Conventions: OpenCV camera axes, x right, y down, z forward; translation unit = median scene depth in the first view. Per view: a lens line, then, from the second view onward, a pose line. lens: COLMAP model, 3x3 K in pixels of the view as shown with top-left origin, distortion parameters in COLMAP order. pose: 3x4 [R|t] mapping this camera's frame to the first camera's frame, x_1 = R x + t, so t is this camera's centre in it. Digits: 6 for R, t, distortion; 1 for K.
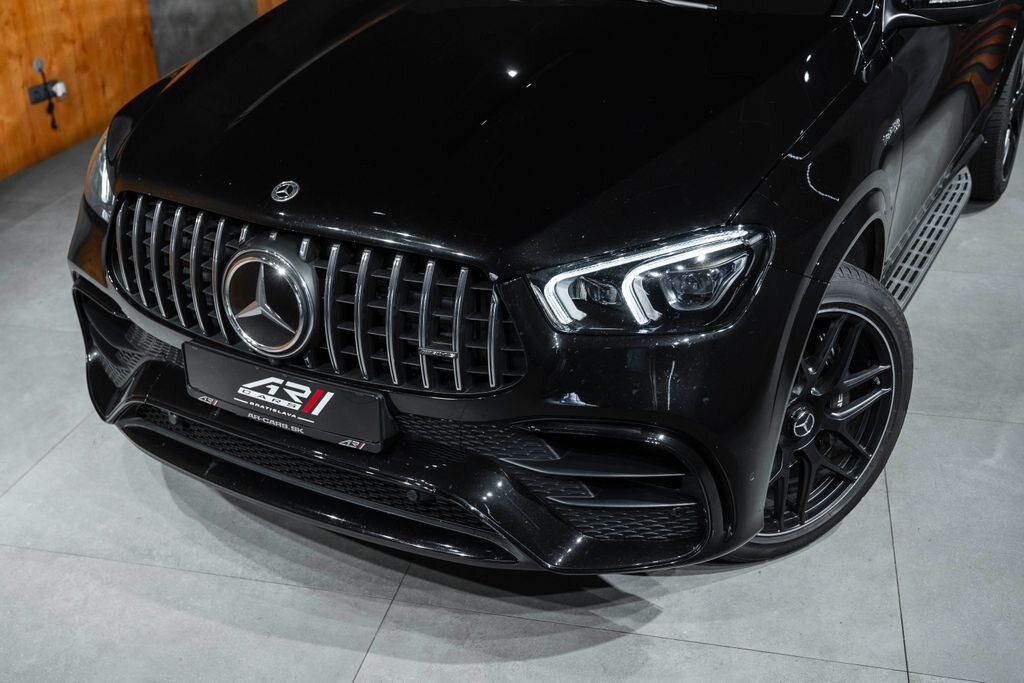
lens RADIAL K [[1191.5, 0, 512.0], [0, 1191.5, 341.5], [0, 0, 1]] dist [0.007644, 0.025086]
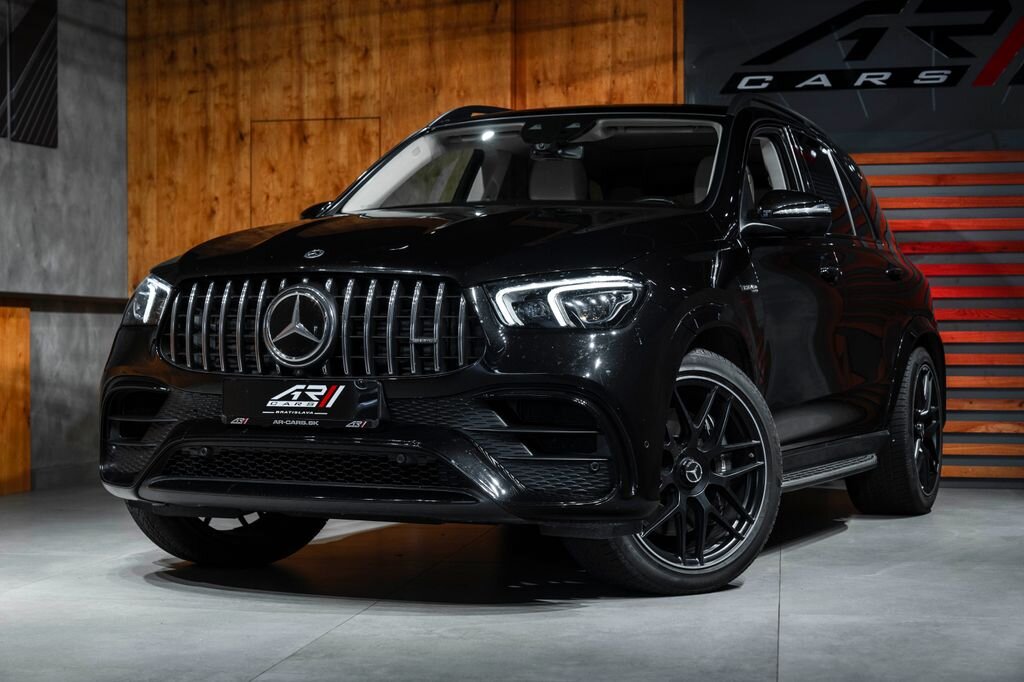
lens RADIAL K [[1944.2, 0, 512.0], [0, 1944.2, 341.0], [0, 0, 1]] dist [0.006472, 0.097053]
pose [[0.997095, 0.007862, 0.075760, -0.124543], [0.026639, 0.895844, -0.443570, 0.986315], [-0.071357, 0.444299, 0.893032, -1.040546]]
